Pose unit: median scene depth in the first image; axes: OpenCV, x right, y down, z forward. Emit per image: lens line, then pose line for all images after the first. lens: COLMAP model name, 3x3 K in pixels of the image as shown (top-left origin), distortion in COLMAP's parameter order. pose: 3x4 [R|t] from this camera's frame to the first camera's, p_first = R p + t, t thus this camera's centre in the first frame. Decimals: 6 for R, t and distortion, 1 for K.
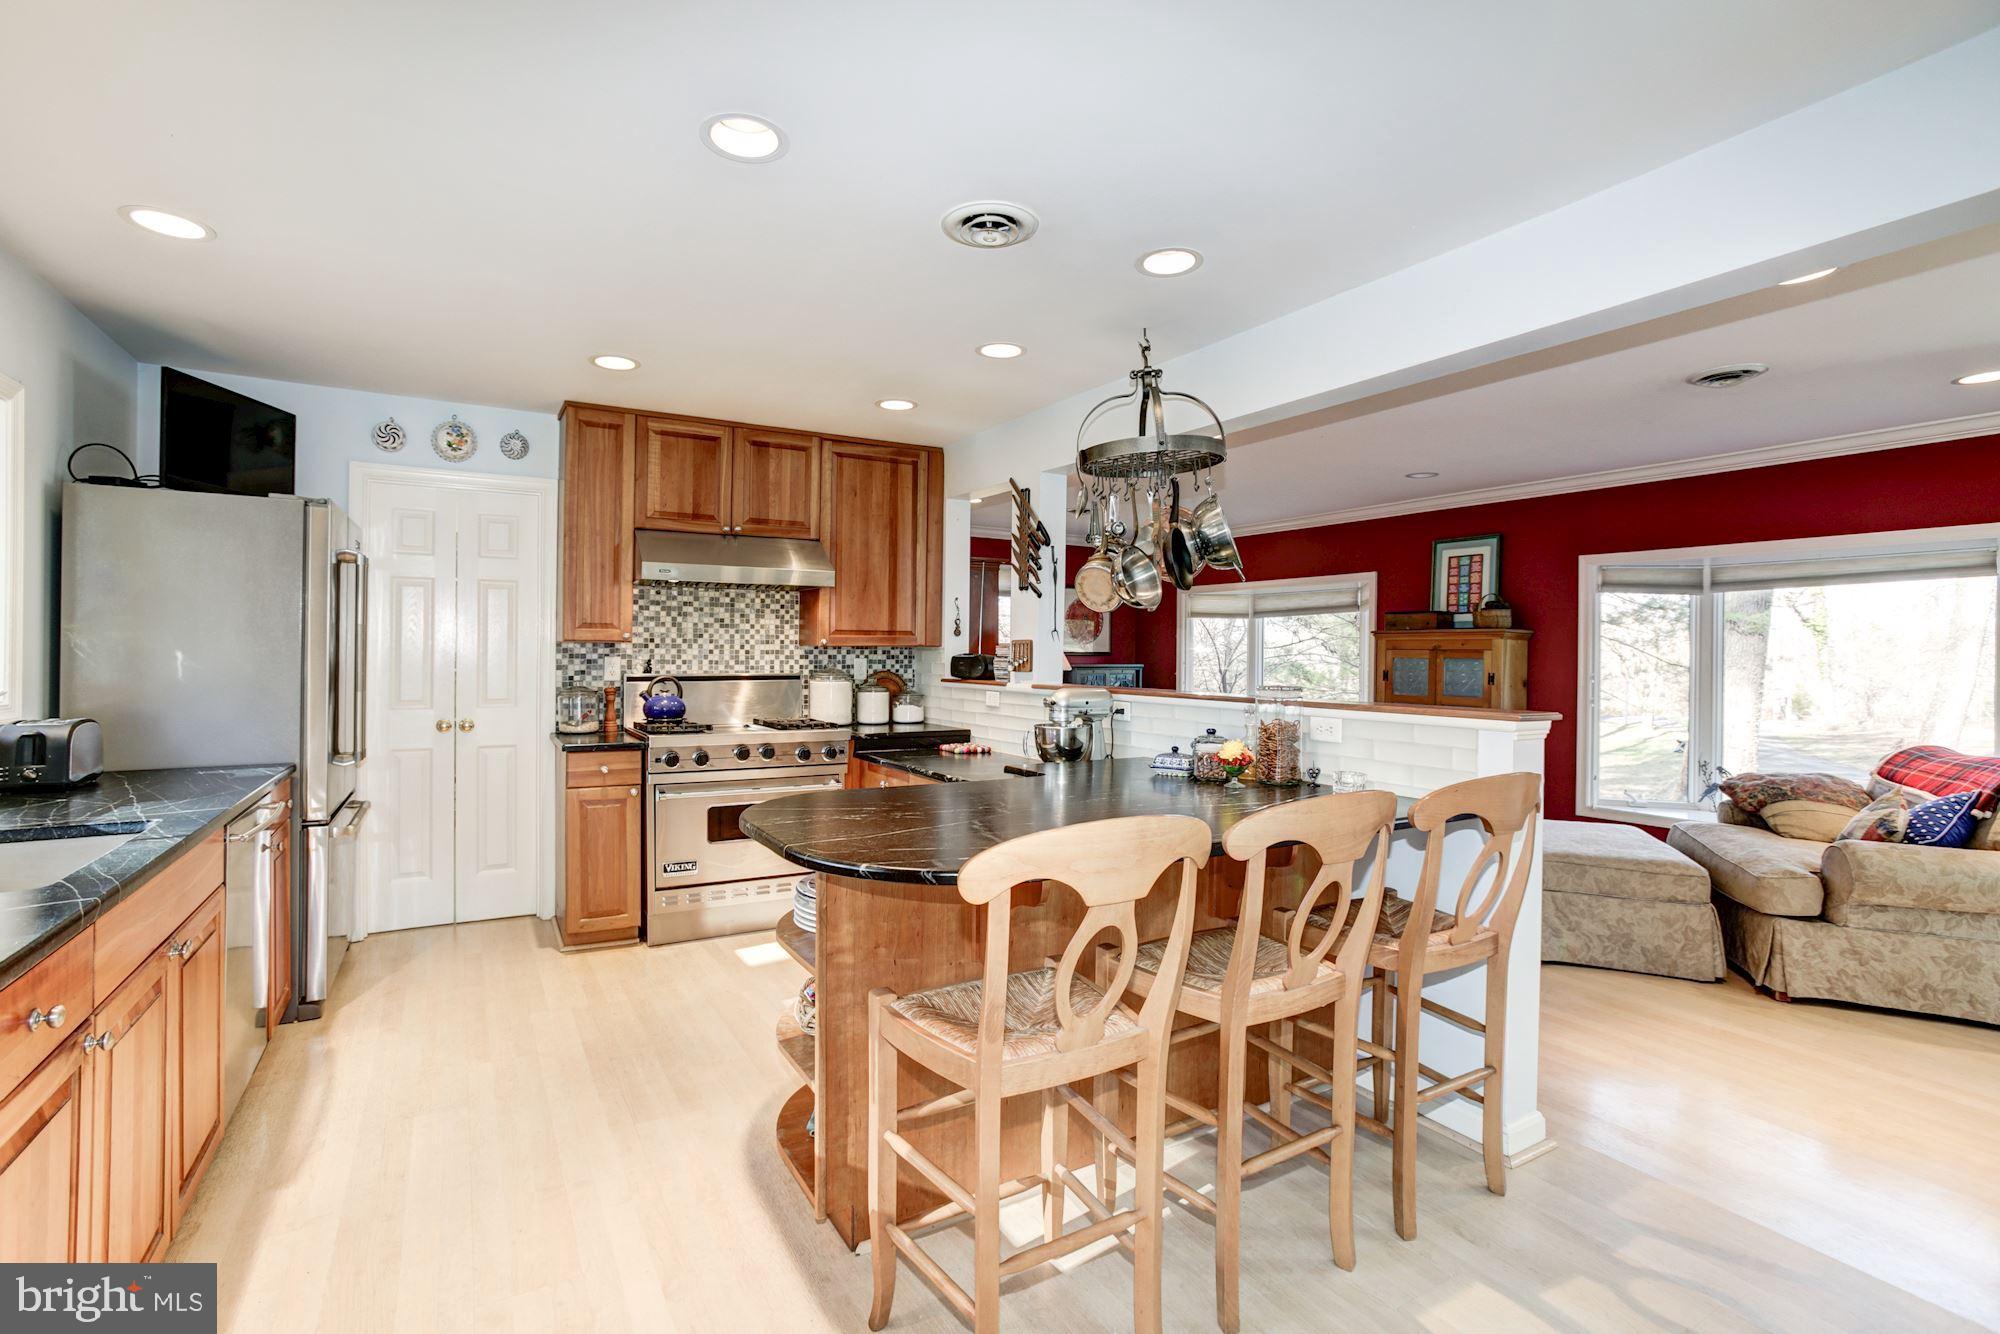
lens RADIAL K [[906.0, 0, 995.9], [0, 906.0, 650.0], [0, 0, 1]] dist [-0.084731, 0.046162]
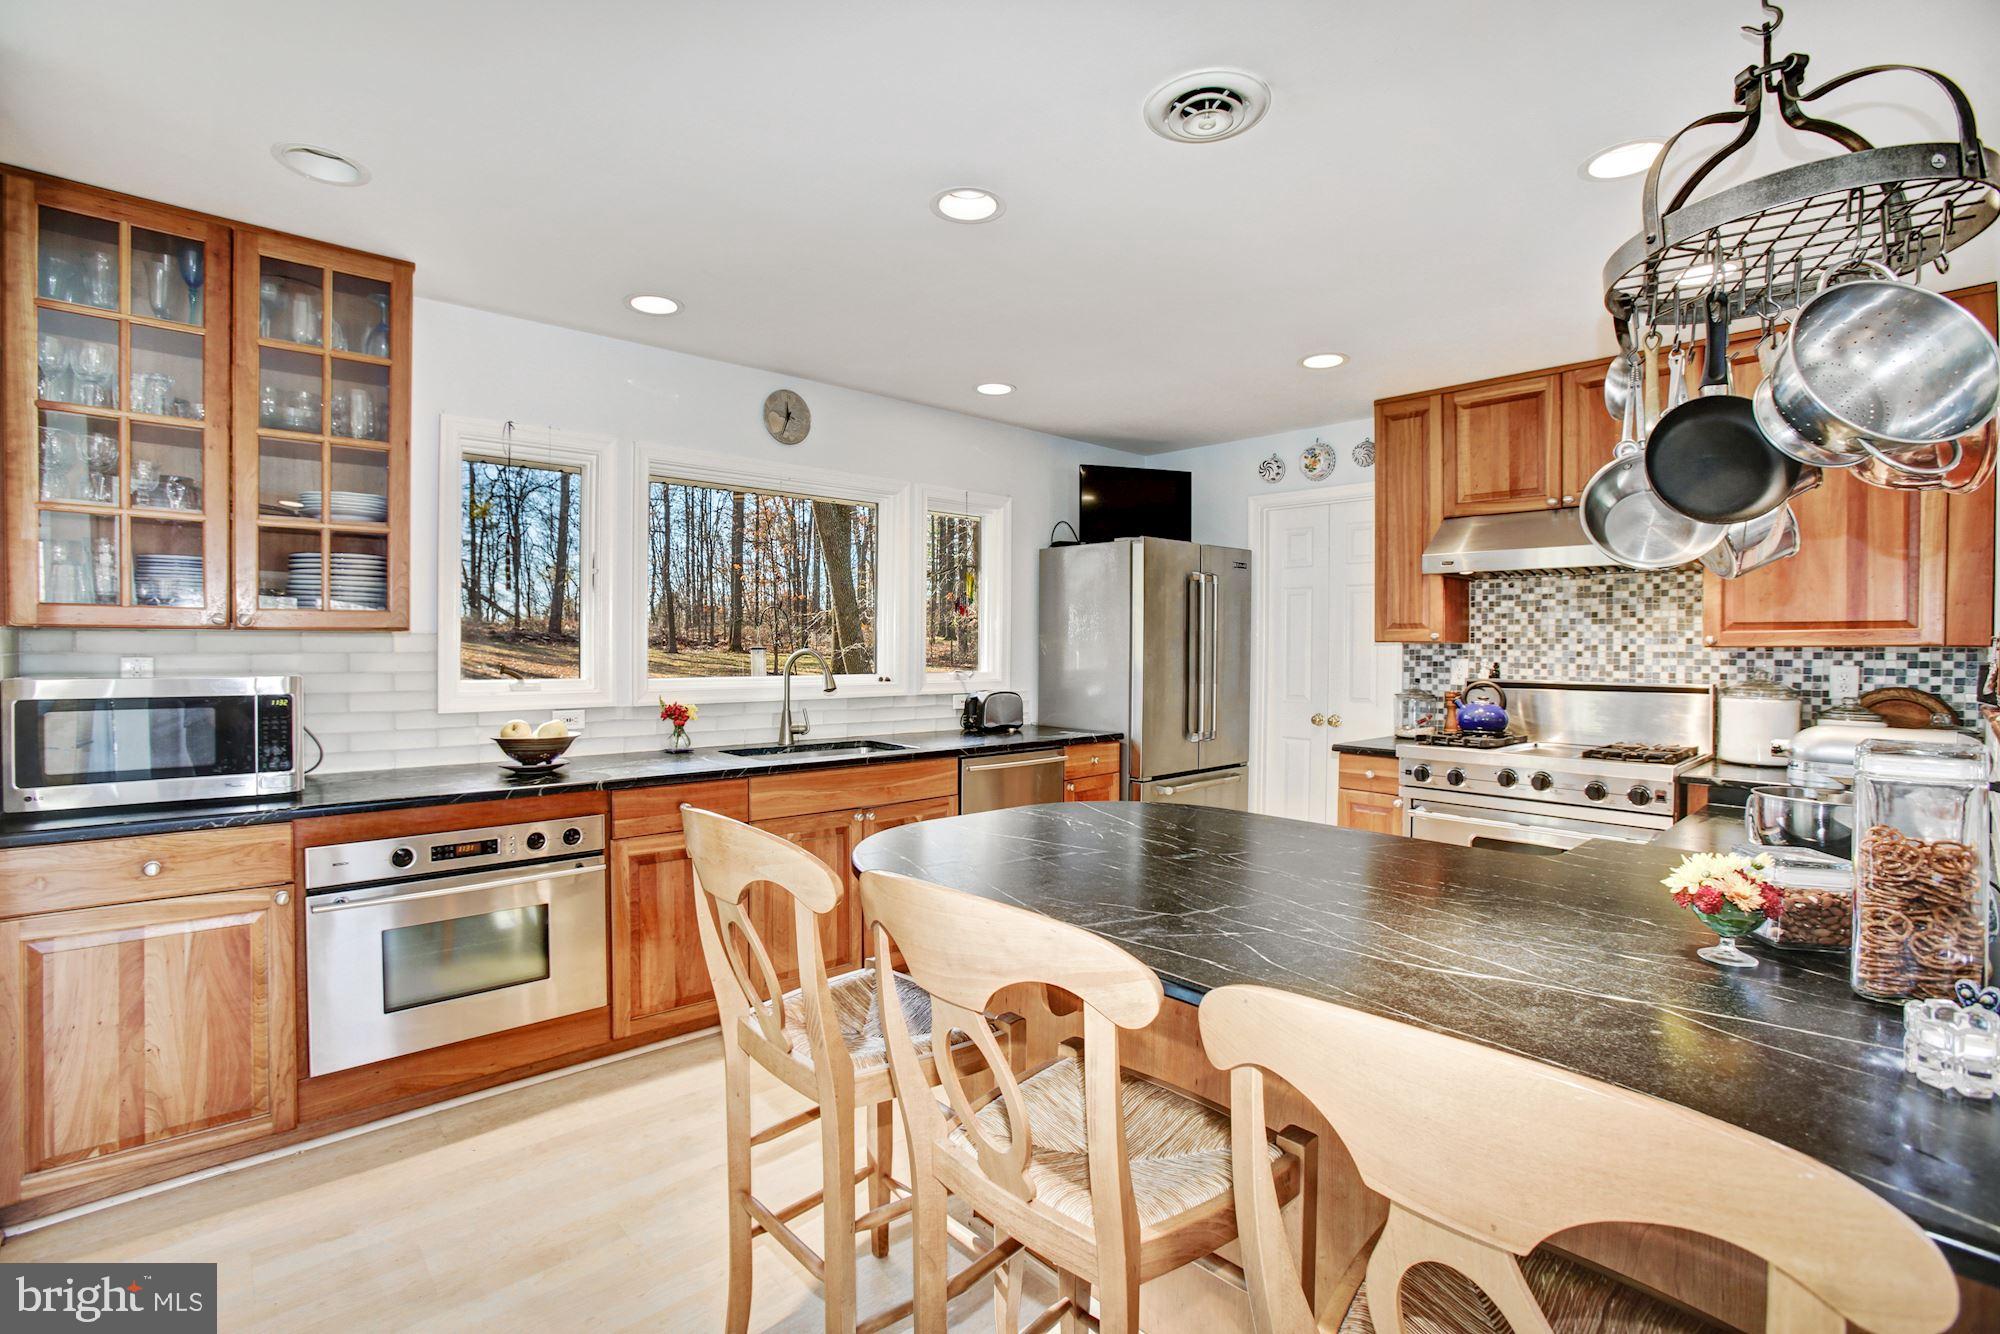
lens RADIAL K [[906.0, 0, 995.9], [0, 906.0, 650.0], [0, 0, 1]] dist [-0.084731, 0.046162]
pose [[0.198105, -0.000027, -0.980181, 0.366660], [-0.003010, 0.999995, -0.000636, 0.000389], [0.980176, 0.003077, 0.198104, 0.344879]]
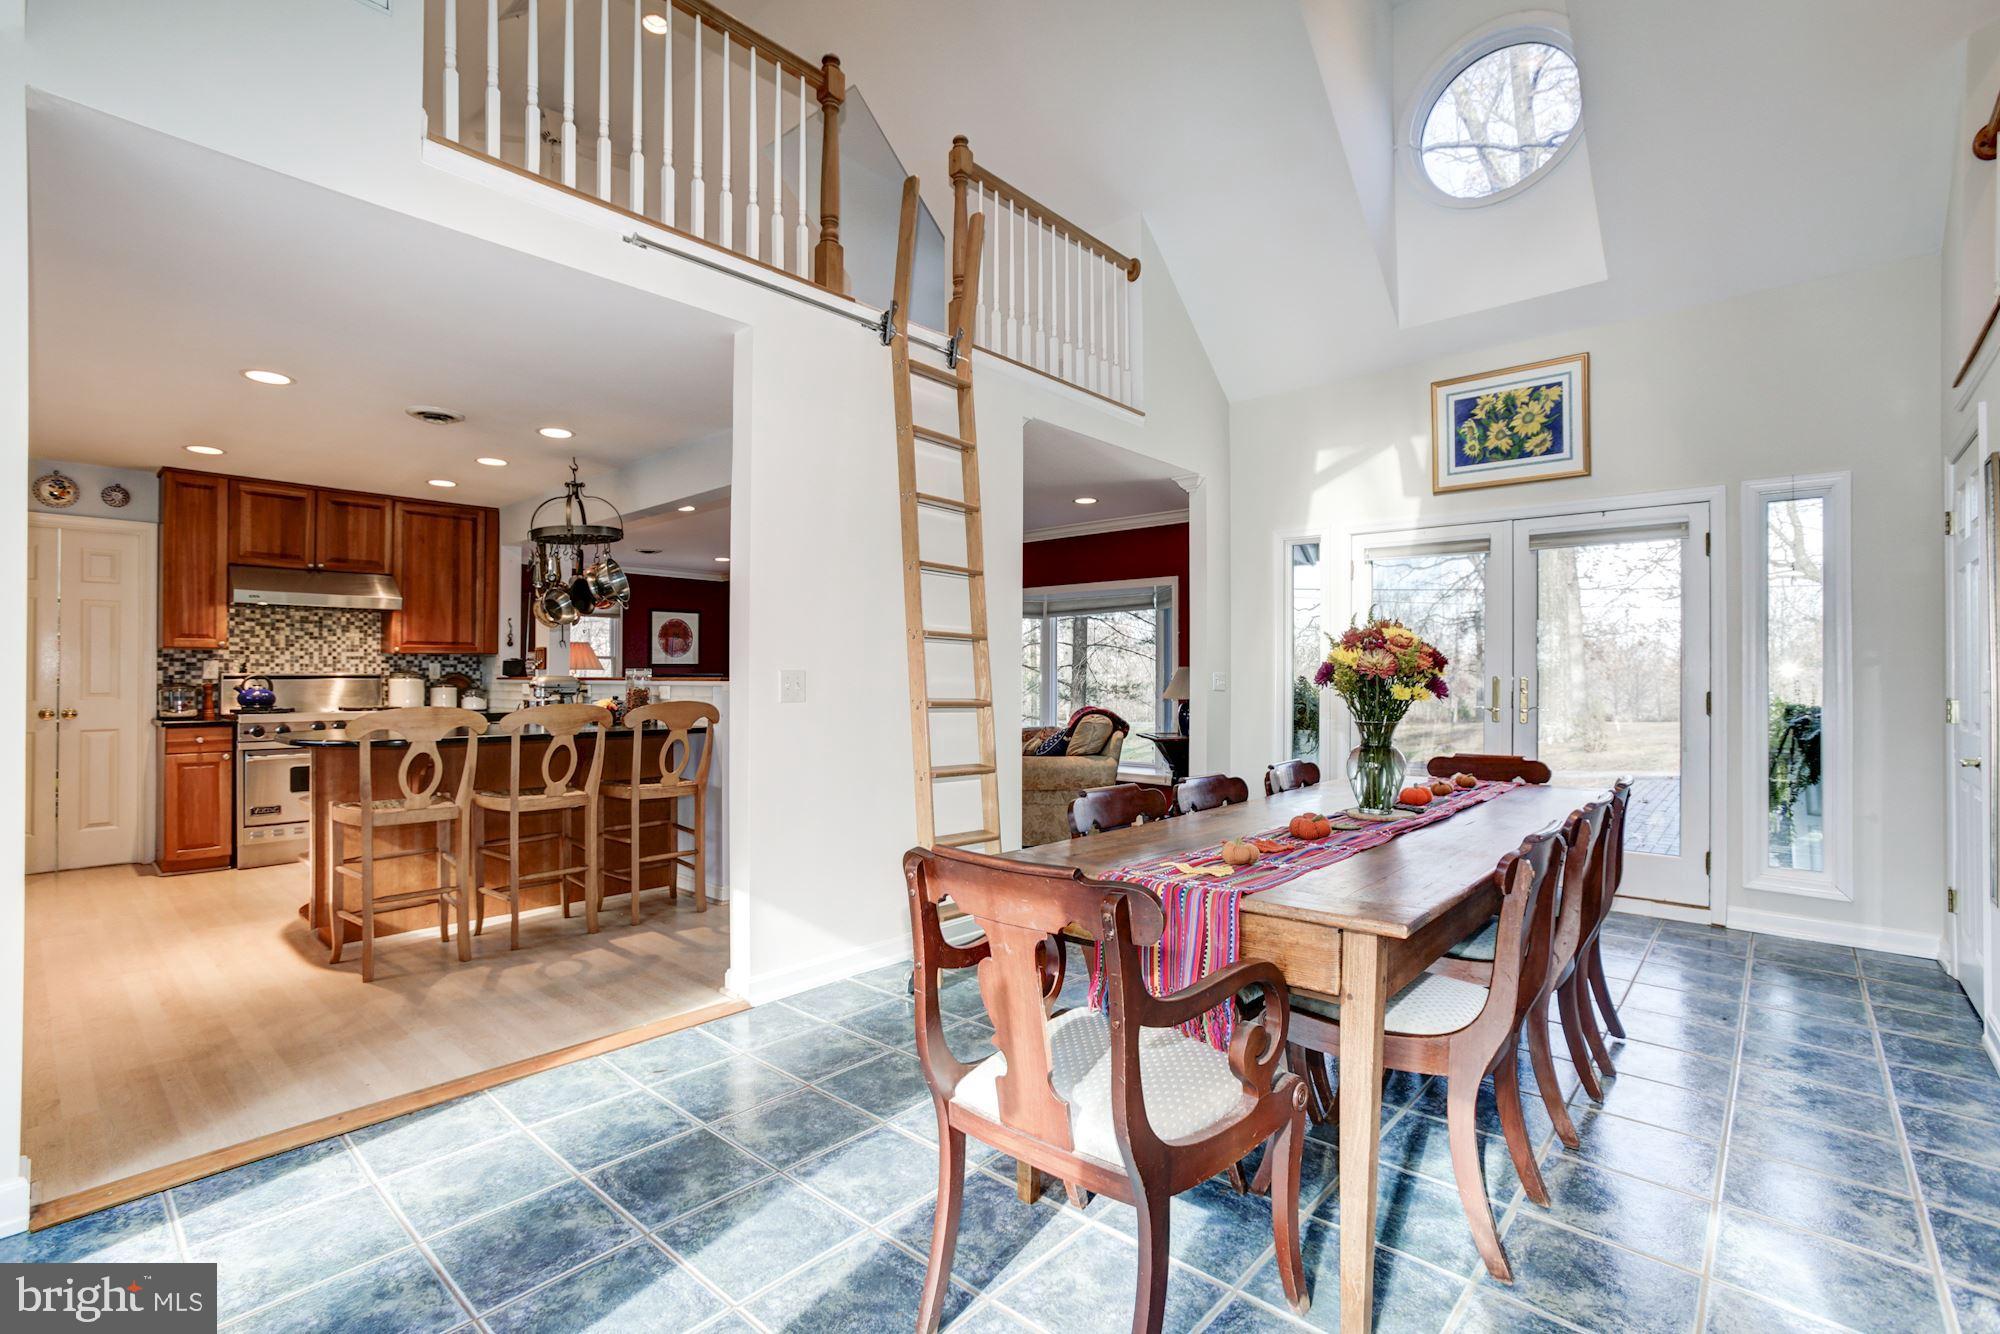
lens RADIAL K [[890.4, 0, 951.9], [0, 890.4, 668.0], [0, 0, 1]] dist [-0.045516, 0.027124]
pose [[0.962963, -0.005219, 0.269582, 0.267601], [0.006304, 0.999975, -0.003160, 0.028903], [-0.269559, 0.004743, 0.962972, -0.518444]]
